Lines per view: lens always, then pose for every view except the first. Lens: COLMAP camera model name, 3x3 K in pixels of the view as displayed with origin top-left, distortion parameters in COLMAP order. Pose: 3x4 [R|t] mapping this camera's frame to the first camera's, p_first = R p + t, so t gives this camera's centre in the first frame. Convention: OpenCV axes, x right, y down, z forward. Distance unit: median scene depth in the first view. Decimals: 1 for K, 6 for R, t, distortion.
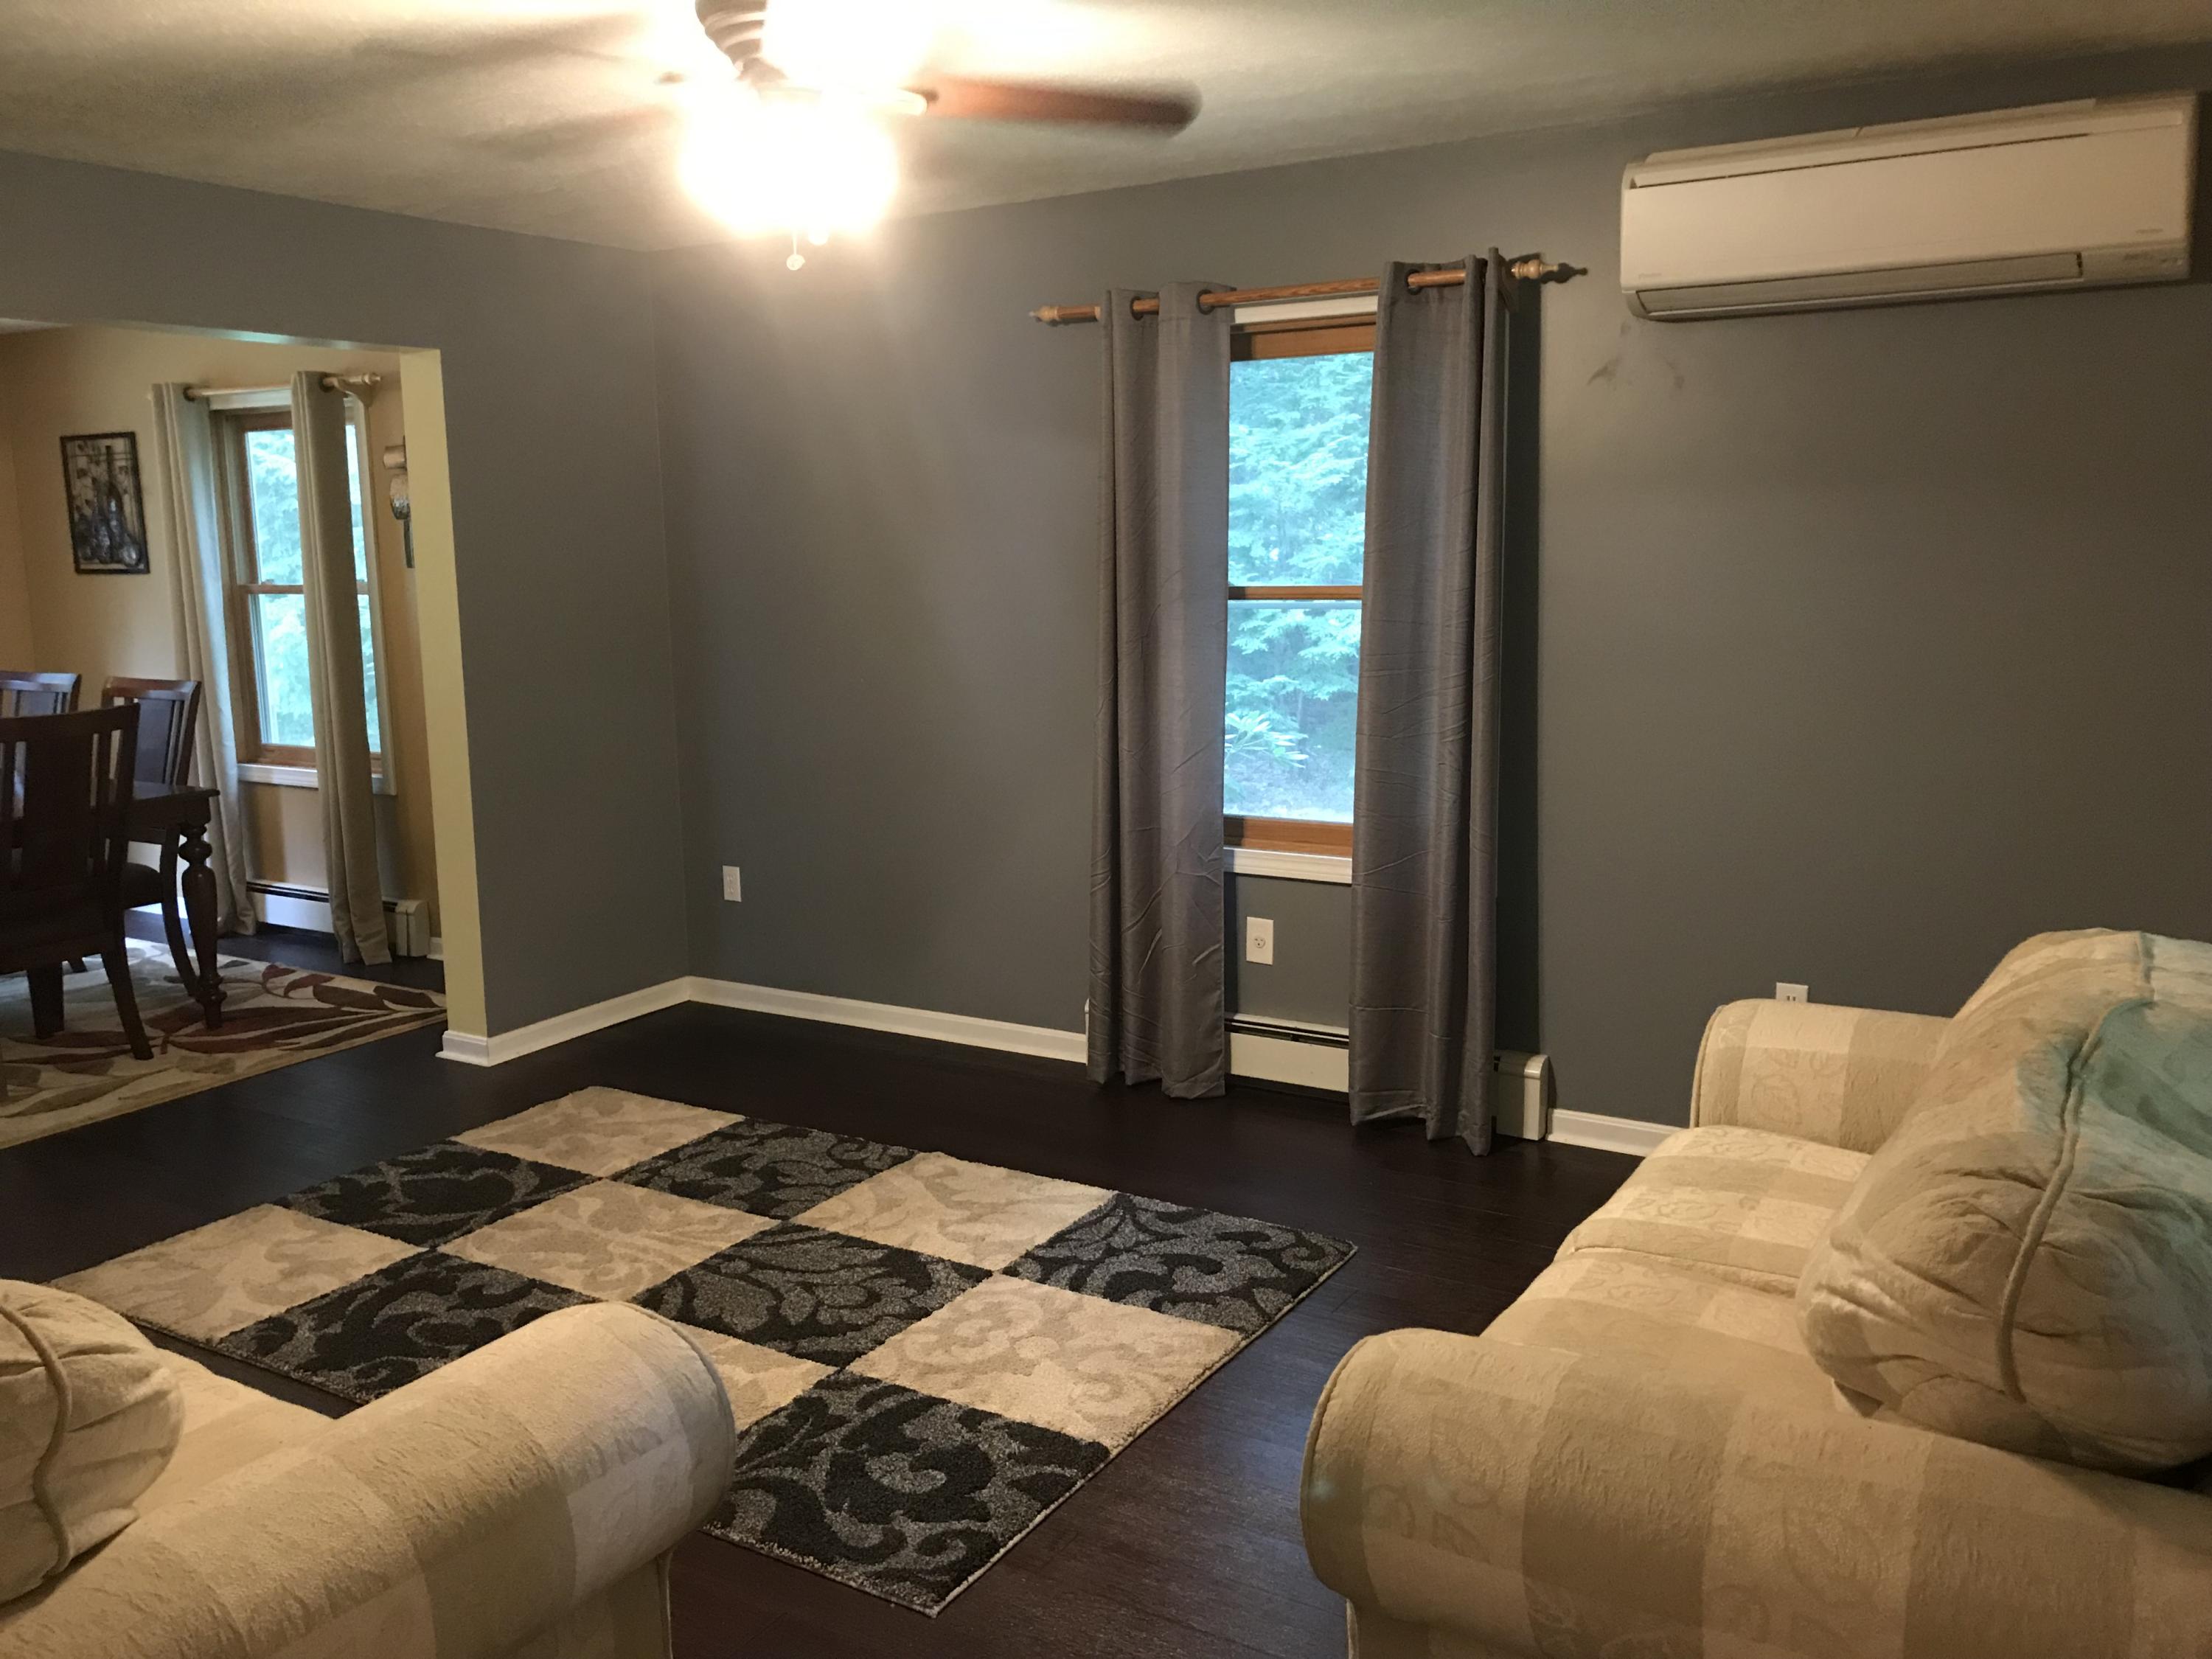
lens RADIAL K [[1795.7, 0, 1078.5], [0, 1795.7, 806.1], [0, 0, 1]] dist [0.041372, -0.060254]
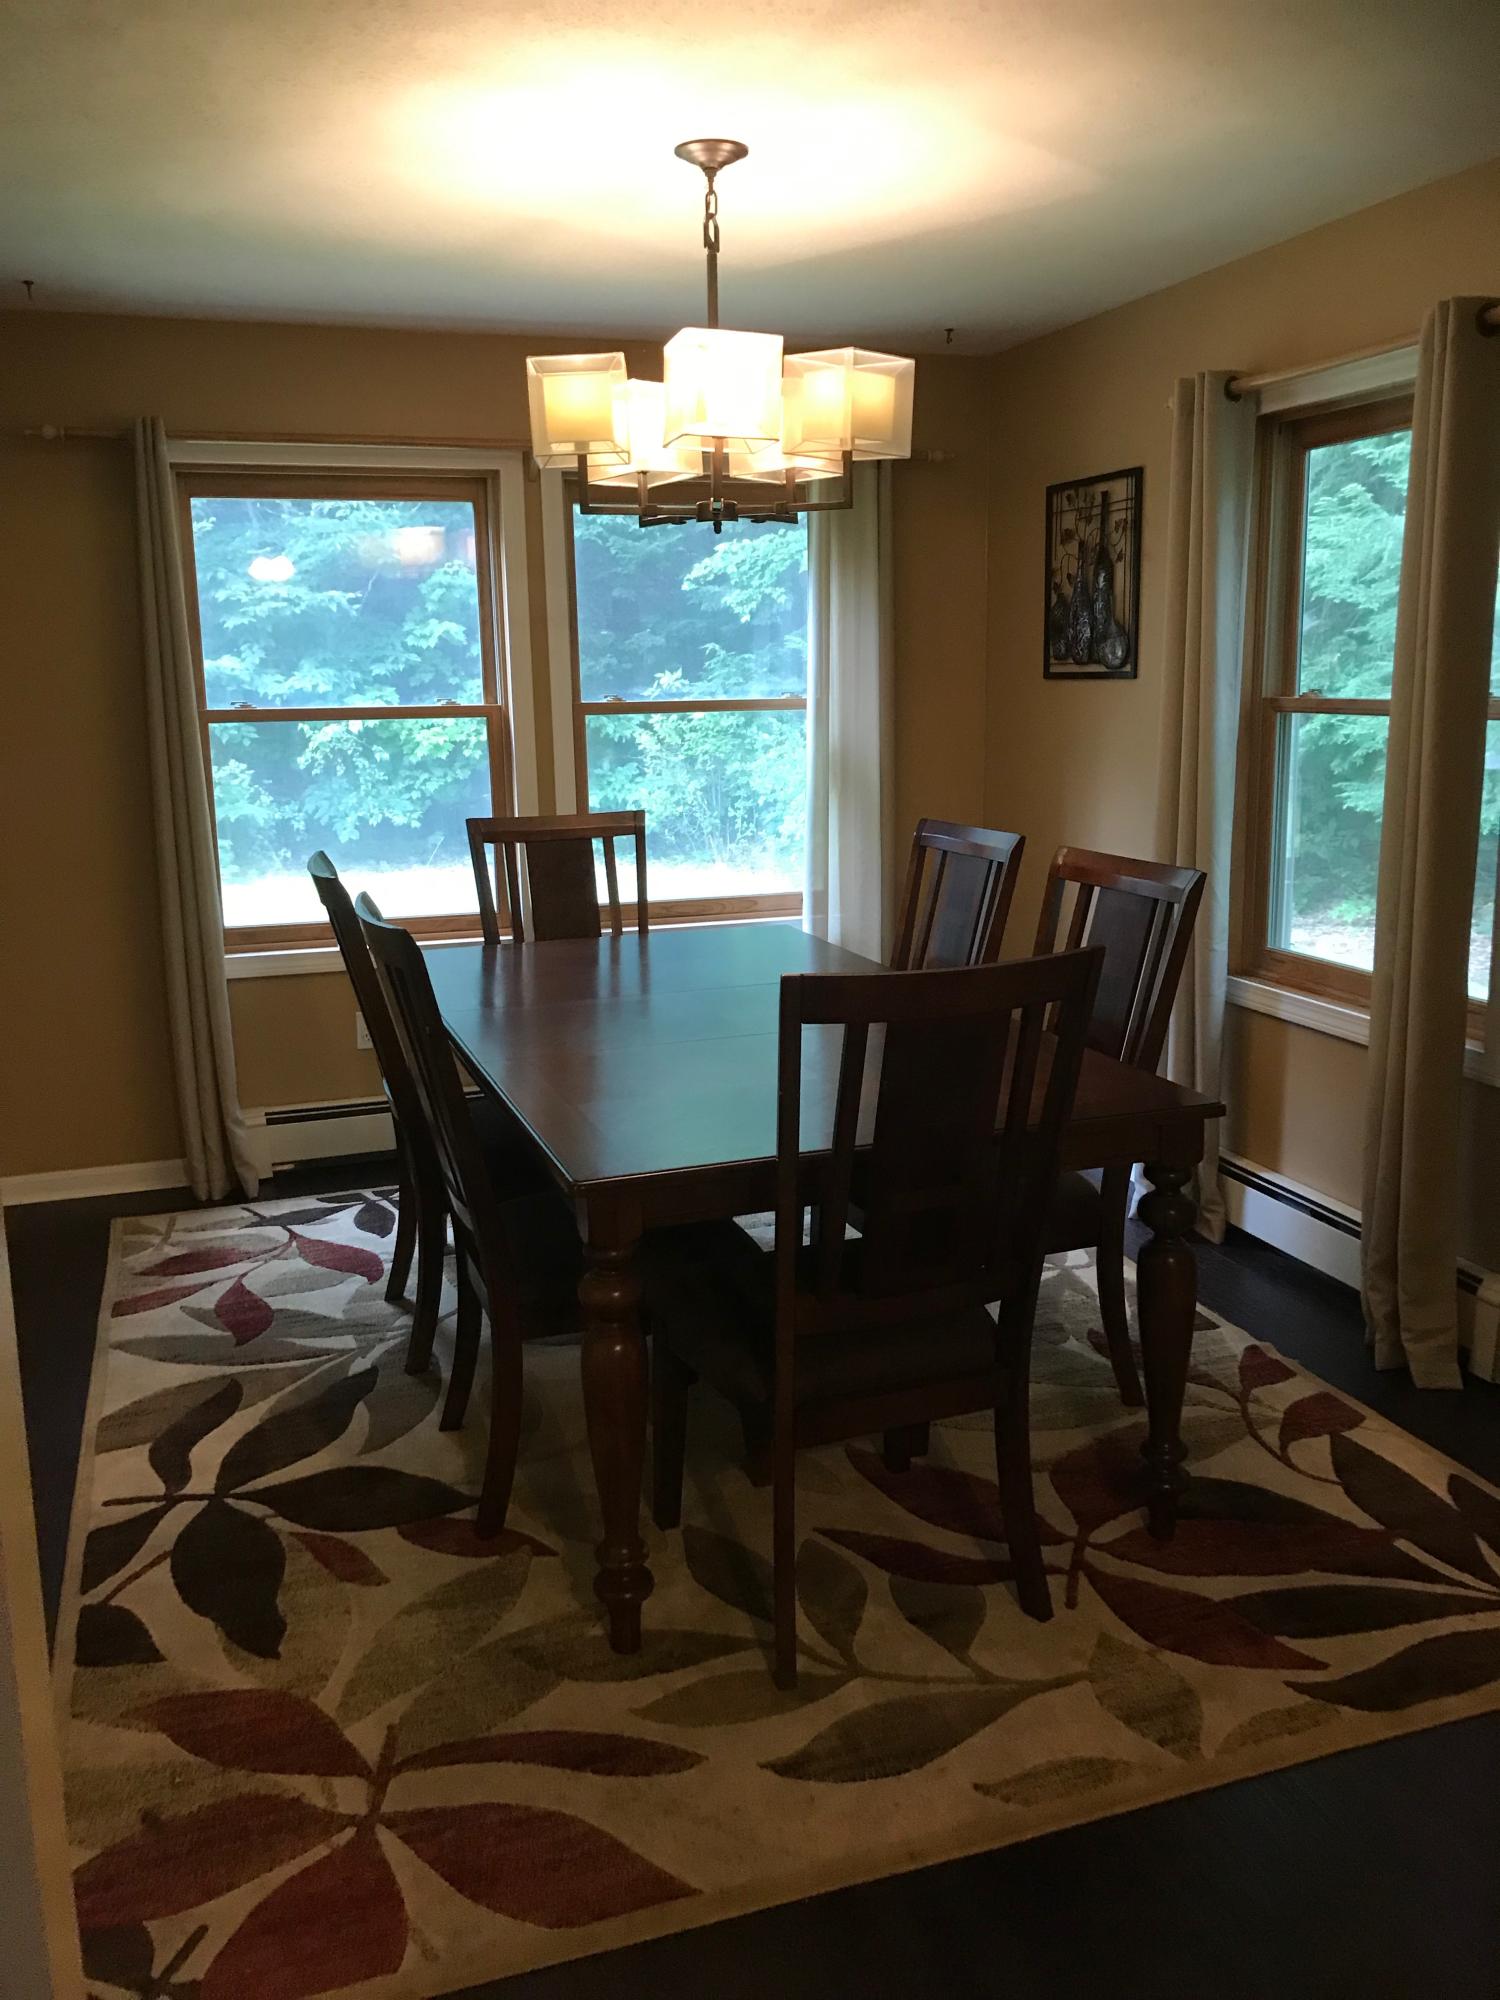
lens RADIAL K [[1623.6, 0, 755.2], [0, 1623.6, 985.9], [0, 0, 1]] dist [0.041372, -0.060254]
pose [[0.772439, 0.129454, -0.621755, -0.353489], [-0.095218, 0.991546, 0.088153, -0.084061], [0.627911, -0.008890, 0.778235, 0.666318]]
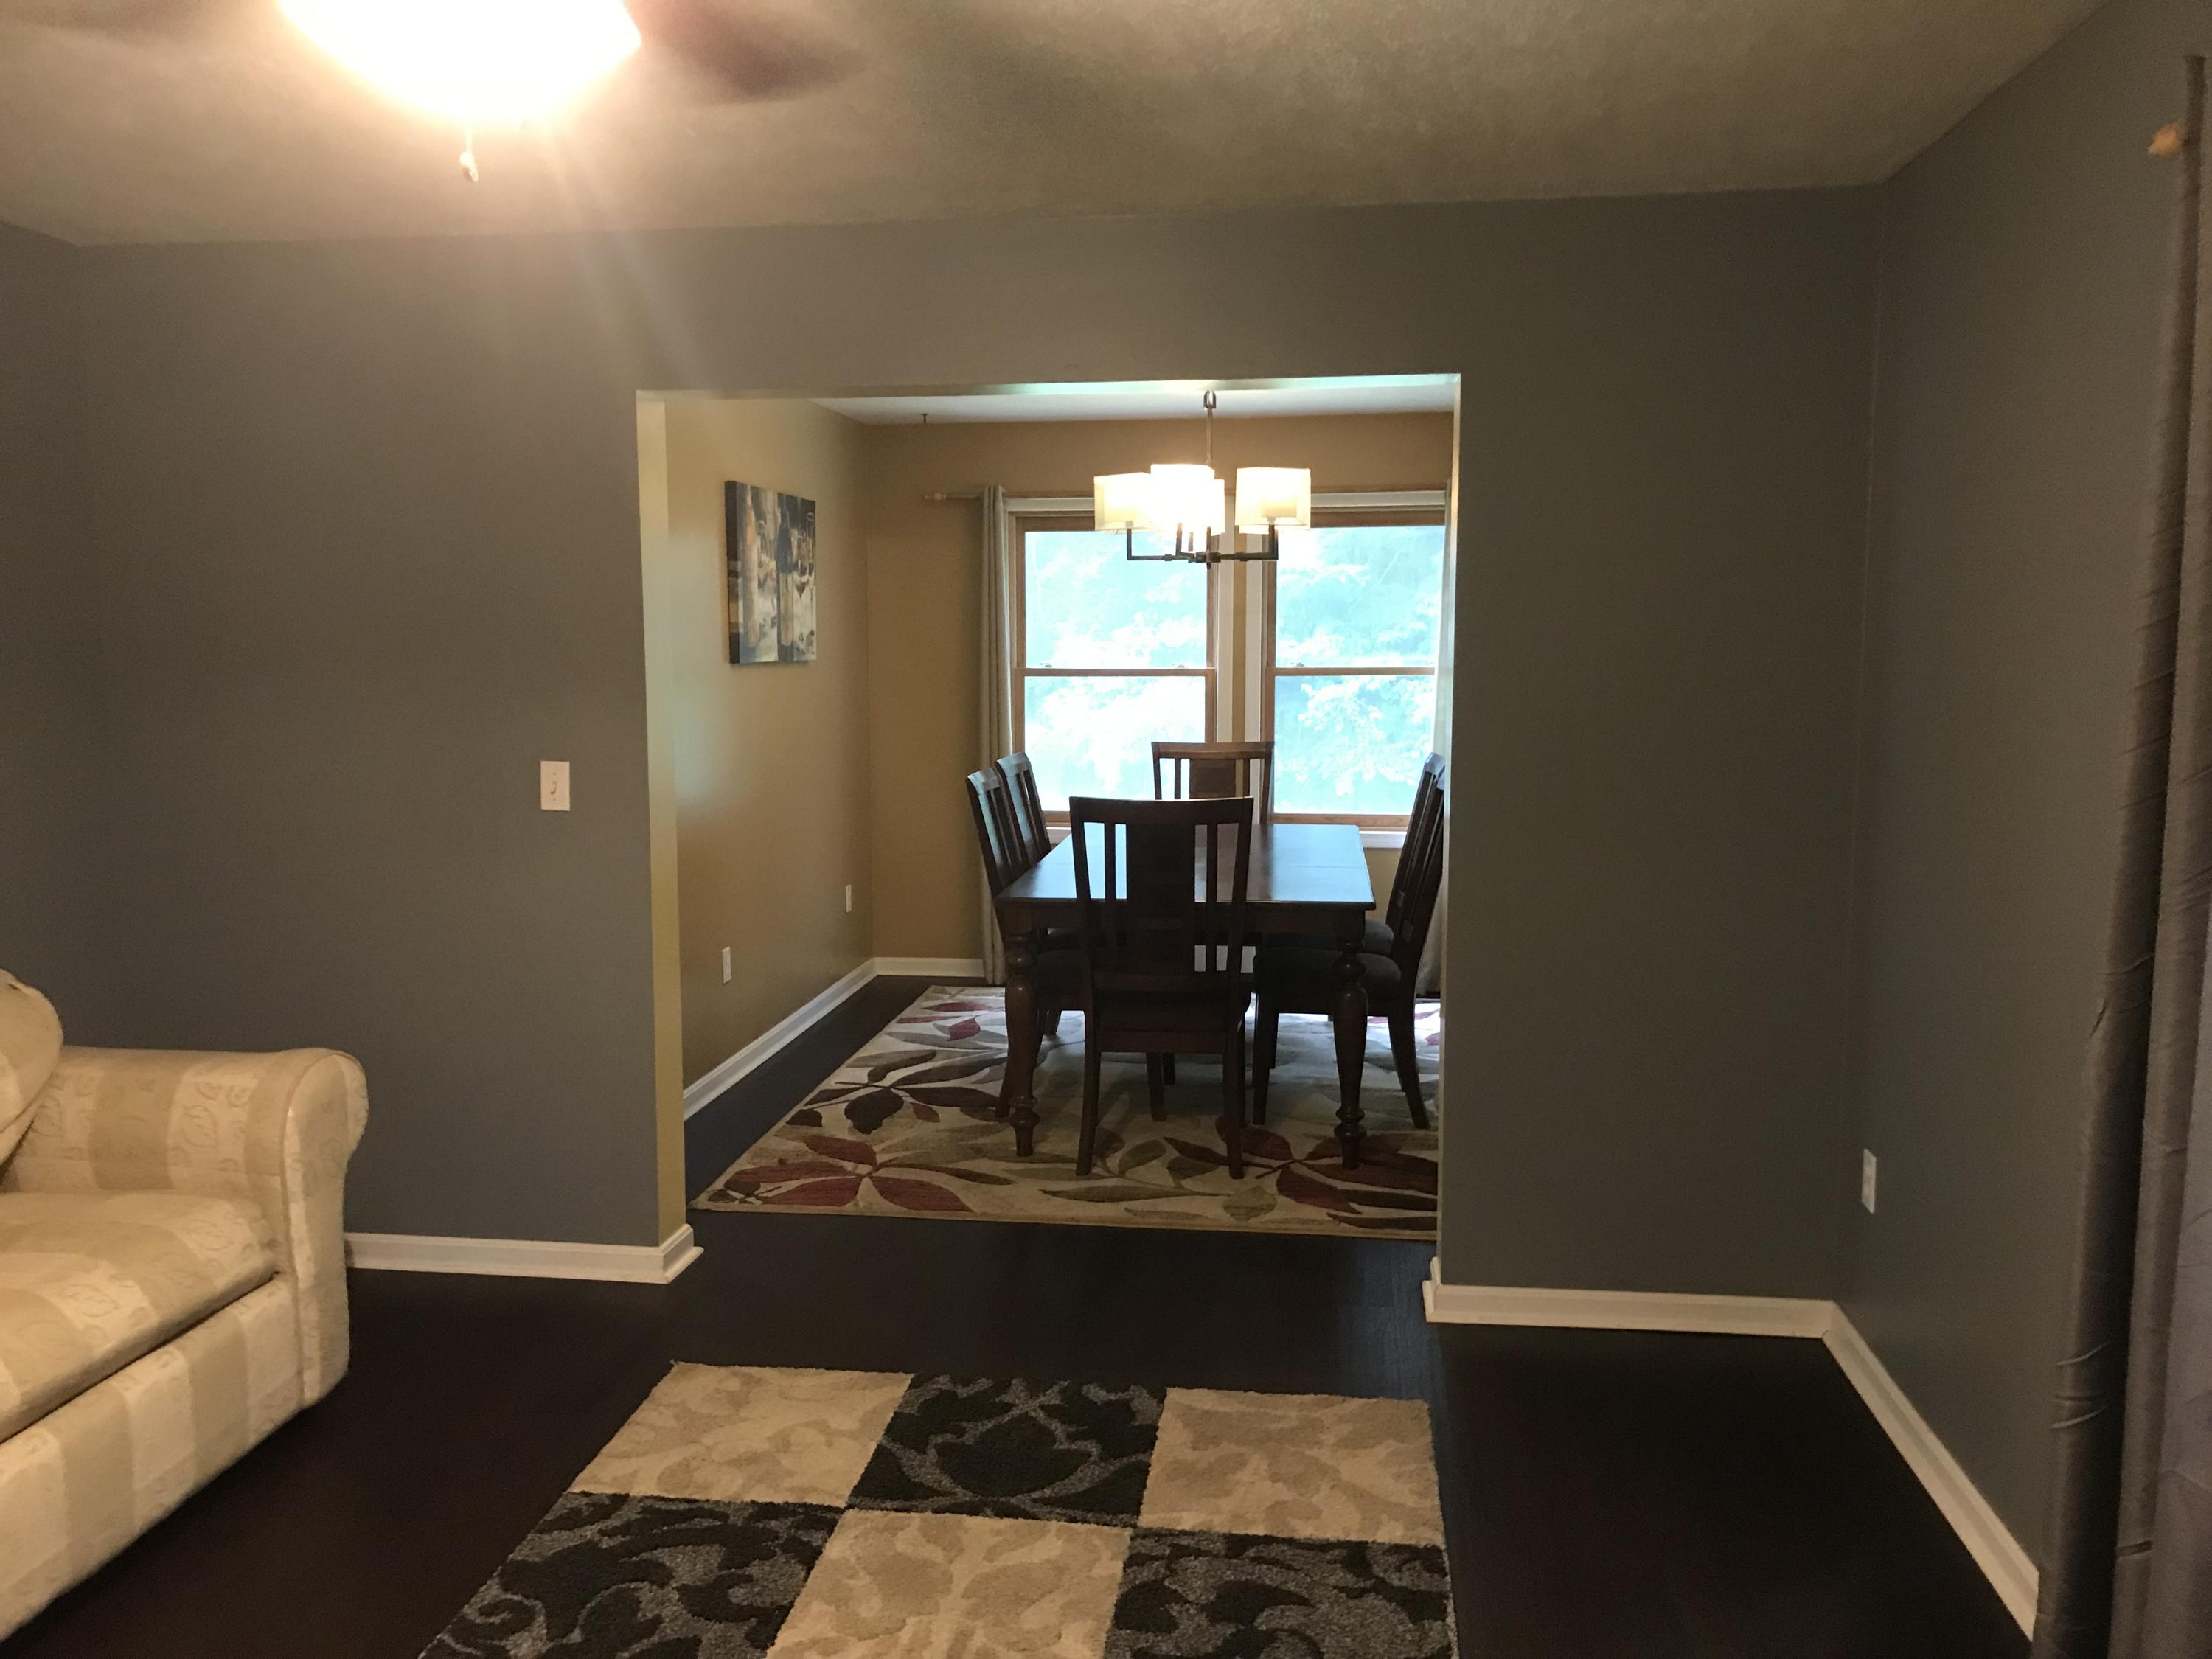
lens RADIAL K [[1795.7, 0, 1110.7], [0, 1795.7, 829.9], [0, 0, 1]] dist [0.041372, -0.060254]
pose [[0.414401, 0.118324, -0.902370, 0.307545], [-0.147215, 0.987170, 0.061837, -0.095940], [0.898109, 0.107217, 0.426503, 0.602906]]
